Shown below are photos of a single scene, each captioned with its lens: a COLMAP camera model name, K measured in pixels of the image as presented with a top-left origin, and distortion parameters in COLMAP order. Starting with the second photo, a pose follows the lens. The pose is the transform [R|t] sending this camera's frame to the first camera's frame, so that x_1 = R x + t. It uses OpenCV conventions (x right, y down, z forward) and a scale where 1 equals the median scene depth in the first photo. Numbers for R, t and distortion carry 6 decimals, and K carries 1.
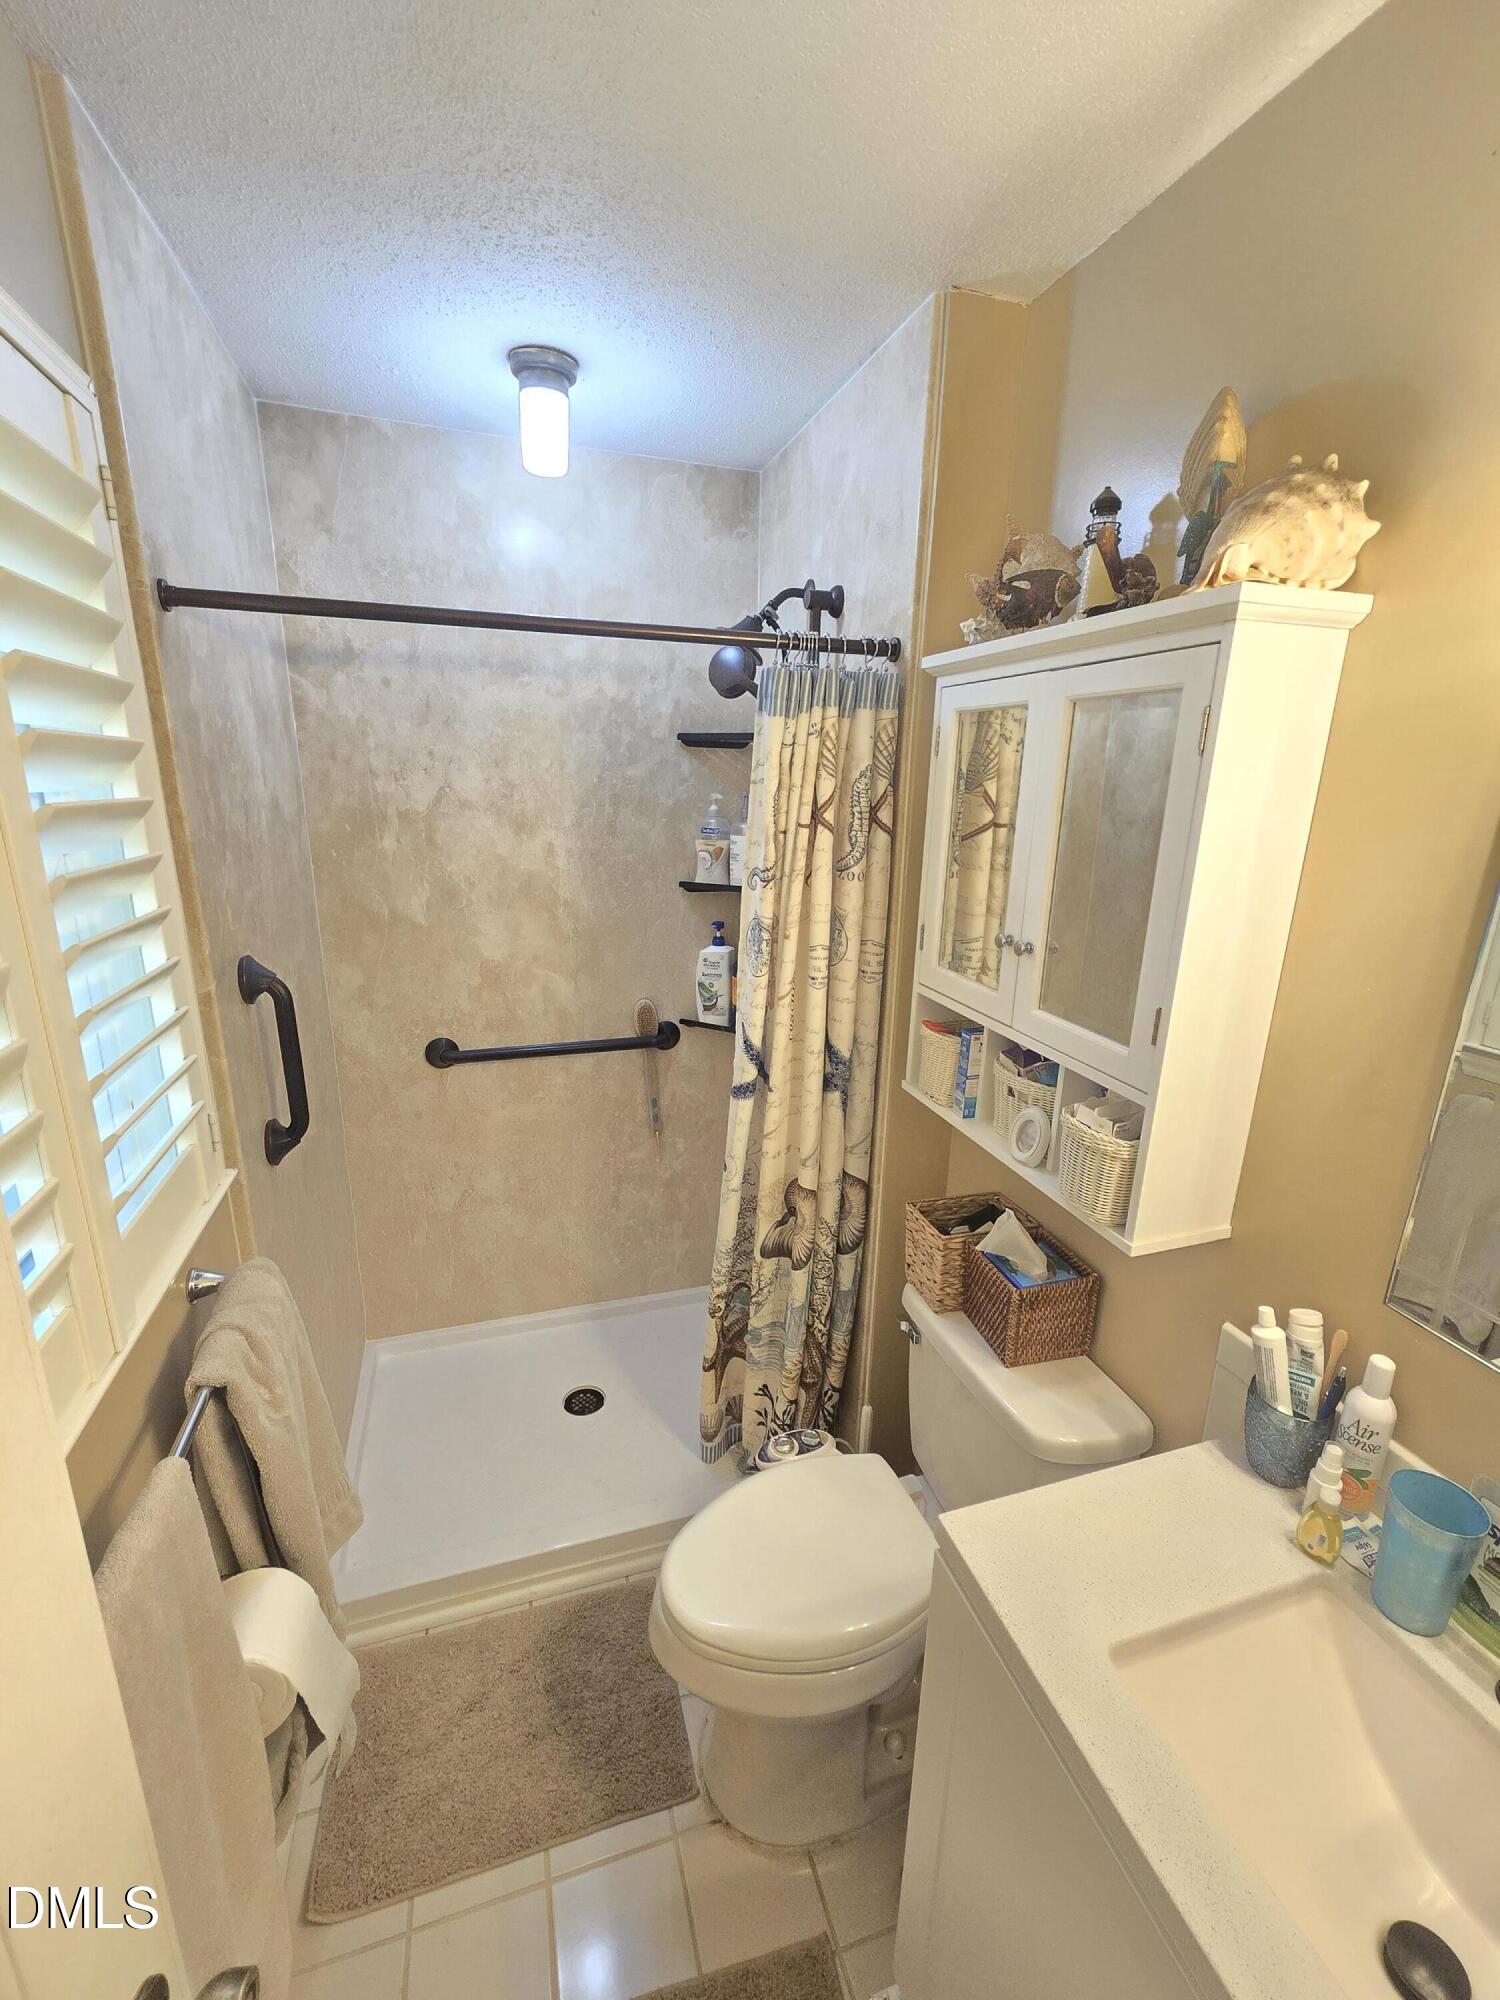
lens RADIAL K [[822.6, 0, 746.3], [0, 822.6, 1003.0], [0, 0, 1]] dist [-0.006948, 0.004259]
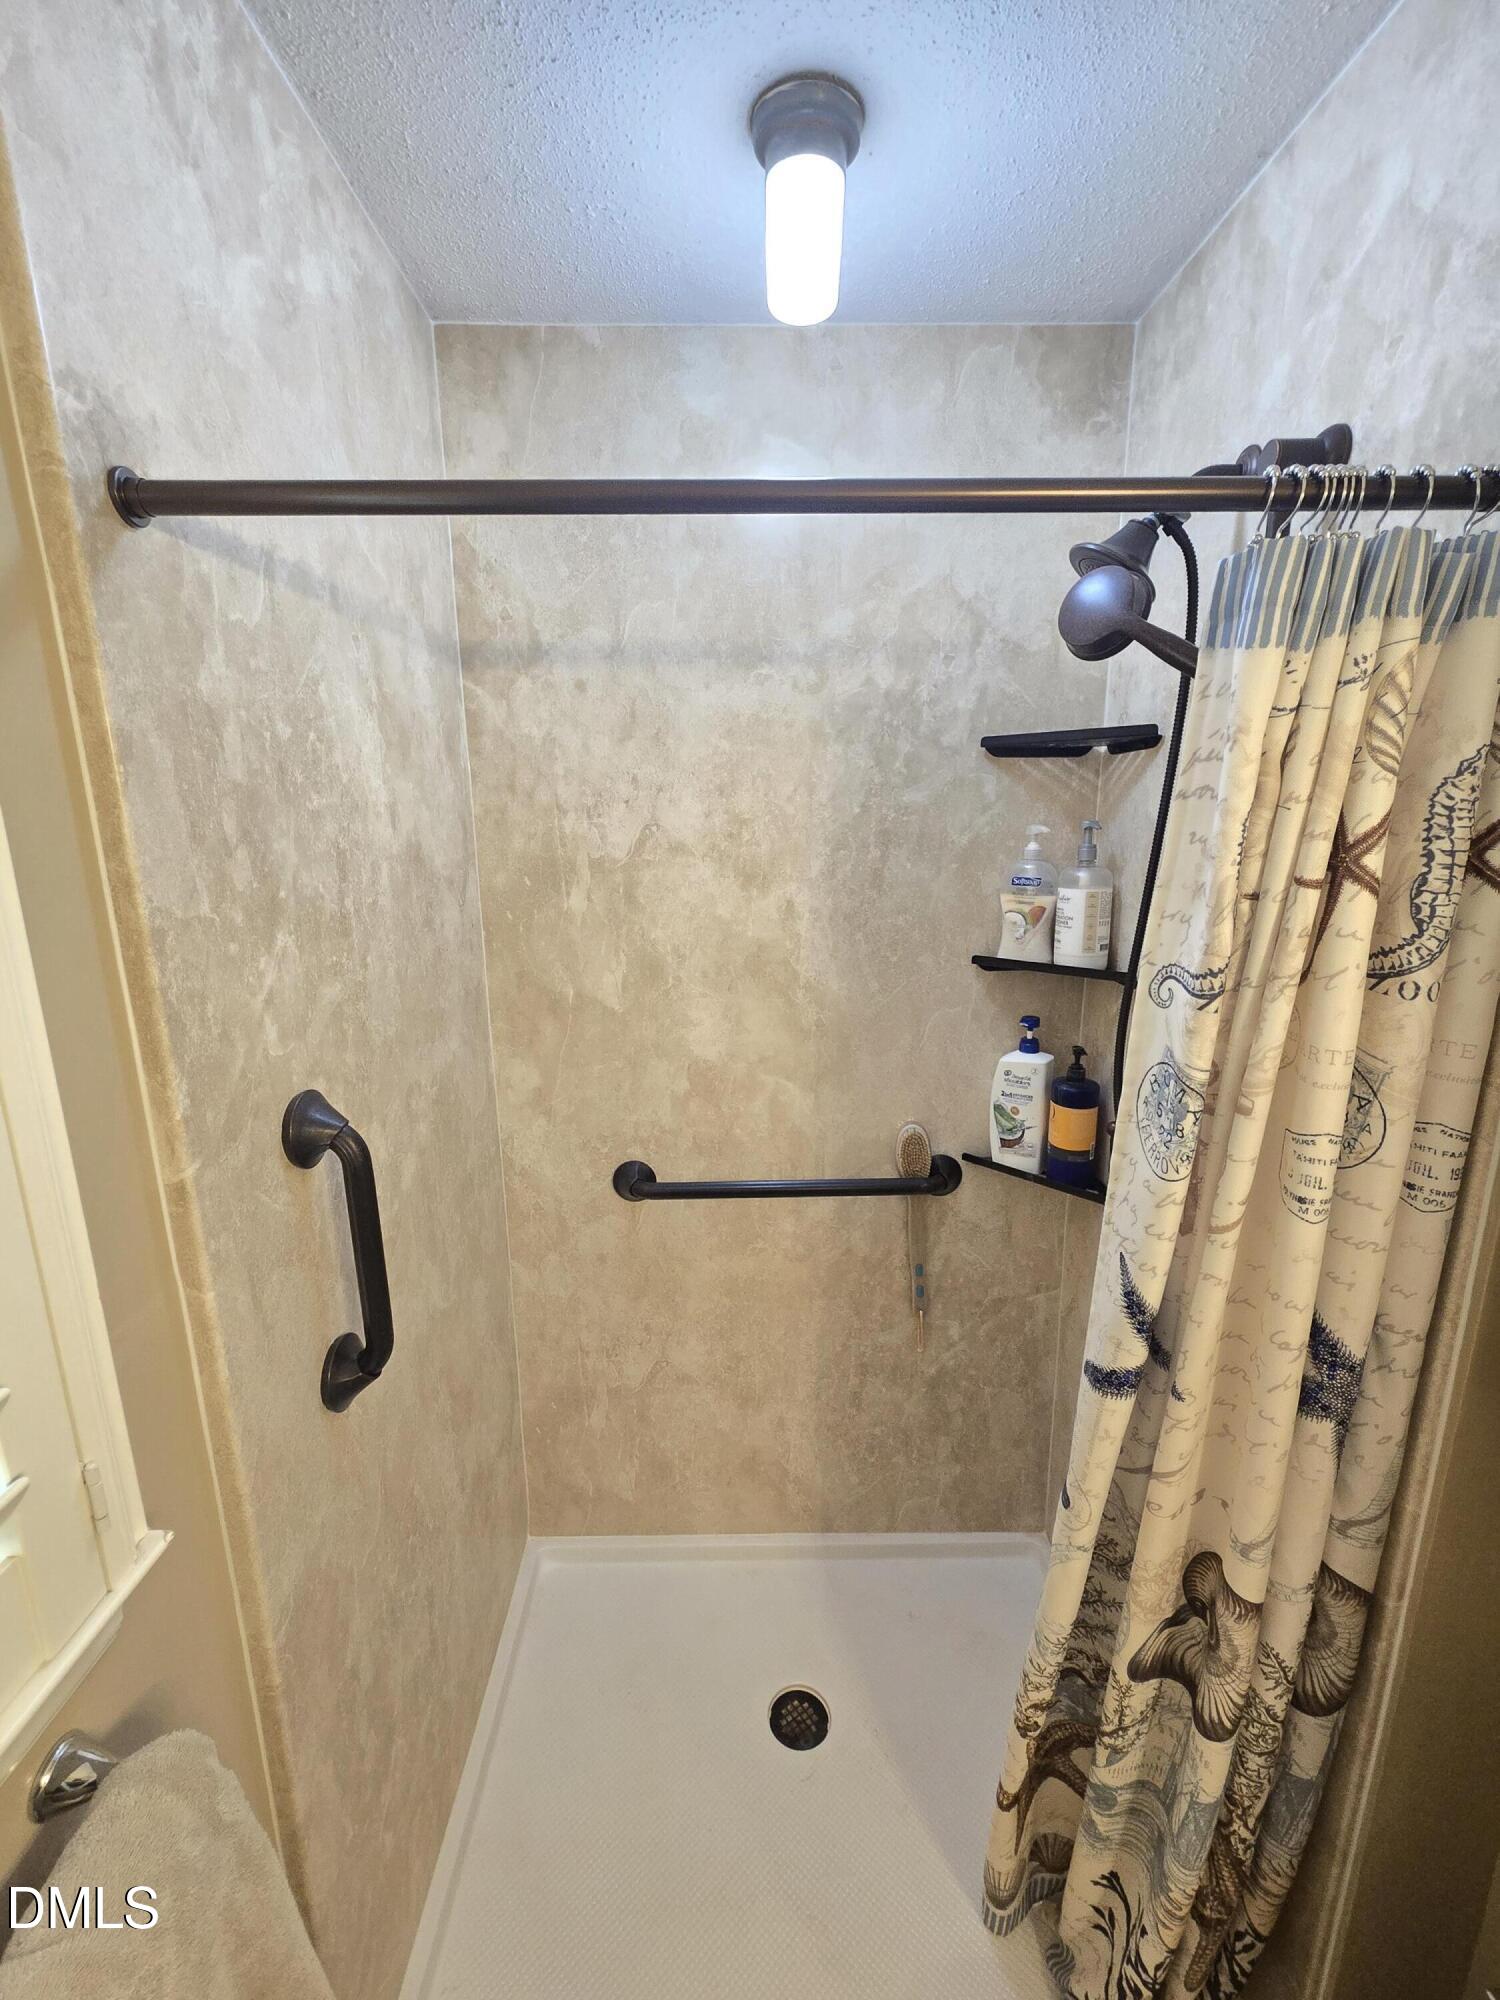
lens RADIAL K [[822.6, 0, 746.3], [0, 822.6, 1003.0], [0, 0, 1]] dist [-0.006948, 0.004259]
pose [[0.956021, 0.036418, -0.291029, -0.070412], [-0.049607, 0.998043, -0.038066, -0.084523], [0.289073, 0.050829, 0.955957, 0.345455]]
